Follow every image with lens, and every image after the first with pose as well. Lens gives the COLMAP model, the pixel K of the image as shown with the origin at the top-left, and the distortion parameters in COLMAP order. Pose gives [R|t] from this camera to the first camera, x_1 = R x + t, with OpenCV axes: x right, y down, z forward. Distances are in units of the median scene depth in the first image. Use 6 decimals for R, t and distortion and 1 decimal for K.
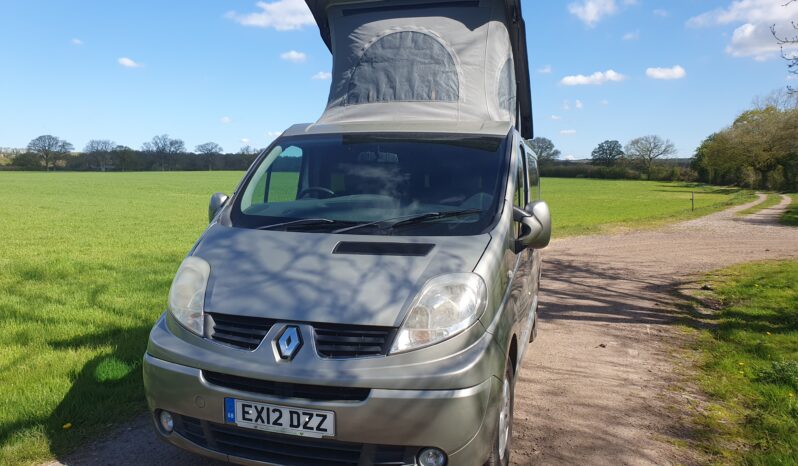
lens RADIAL K [[644.4, 0, 380.3], [0, 644.4, 225.4], [0, 0, 1]] dist [0.046591, -0.009279]
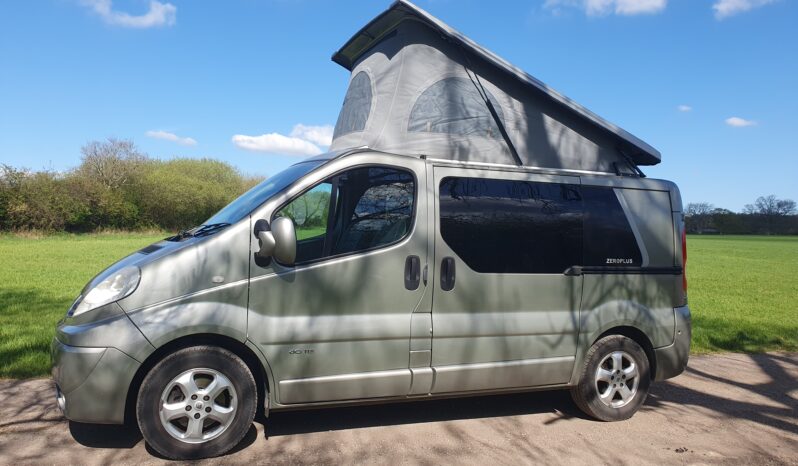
lens RADIAL K [[644.4, 0, 380.3], [0, 644.4, 225.4], [0, 0, 1]] dist [0.046591, -0.009279]
pose [[0.603123, 0.005462, -0.797630, 0.947327], [-0.086004, 0.994592, -0.058221, 0.018279], [0.792998, 0.103713, 0.600331, 0.406180]]
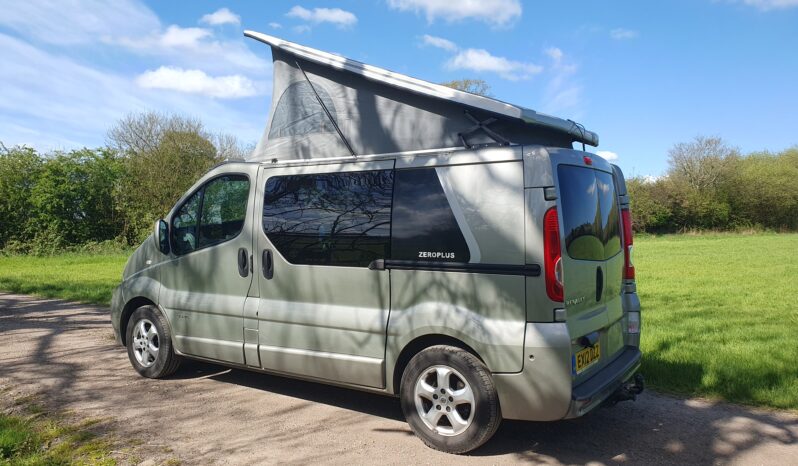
lens RADIAL K [[644.4, 0, 380.3], [0, 644.4, 225.4], [0, 0, 1]] dist [0.046591, -0.009279]
pose [[-0.364056, -0.002561, -0.931374, 1.174530], [-0.067990, 0.997401, 0.023833, -0.075984], [0.928892, 0.072001, -0.363284, 1.620105]]
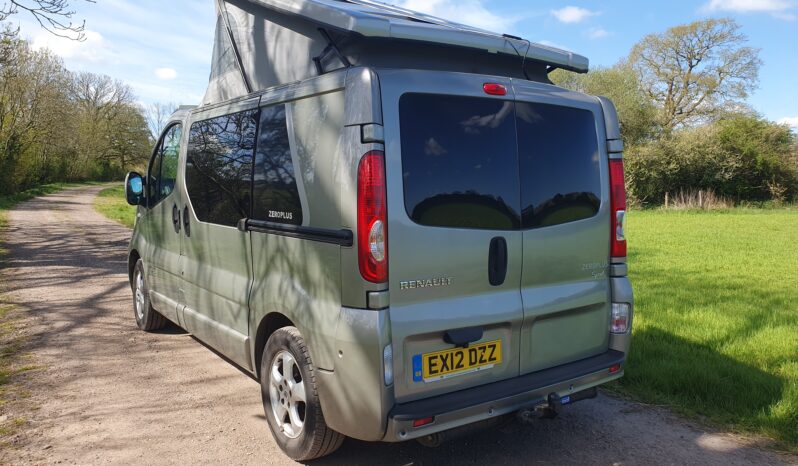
lens RADIAL K [[620.9, 0, 399.0], [0, 620.9, 233.0], [0, 0, 1]] dist [0.045972, -0.002160]
pose [[-0.645477, 0.042307, -0.762607, 0.760433], [-0.075163, 0.990100, 0.118546, -0.090234], [0.760072, 0.133839, -0.635907, 1.905478]]
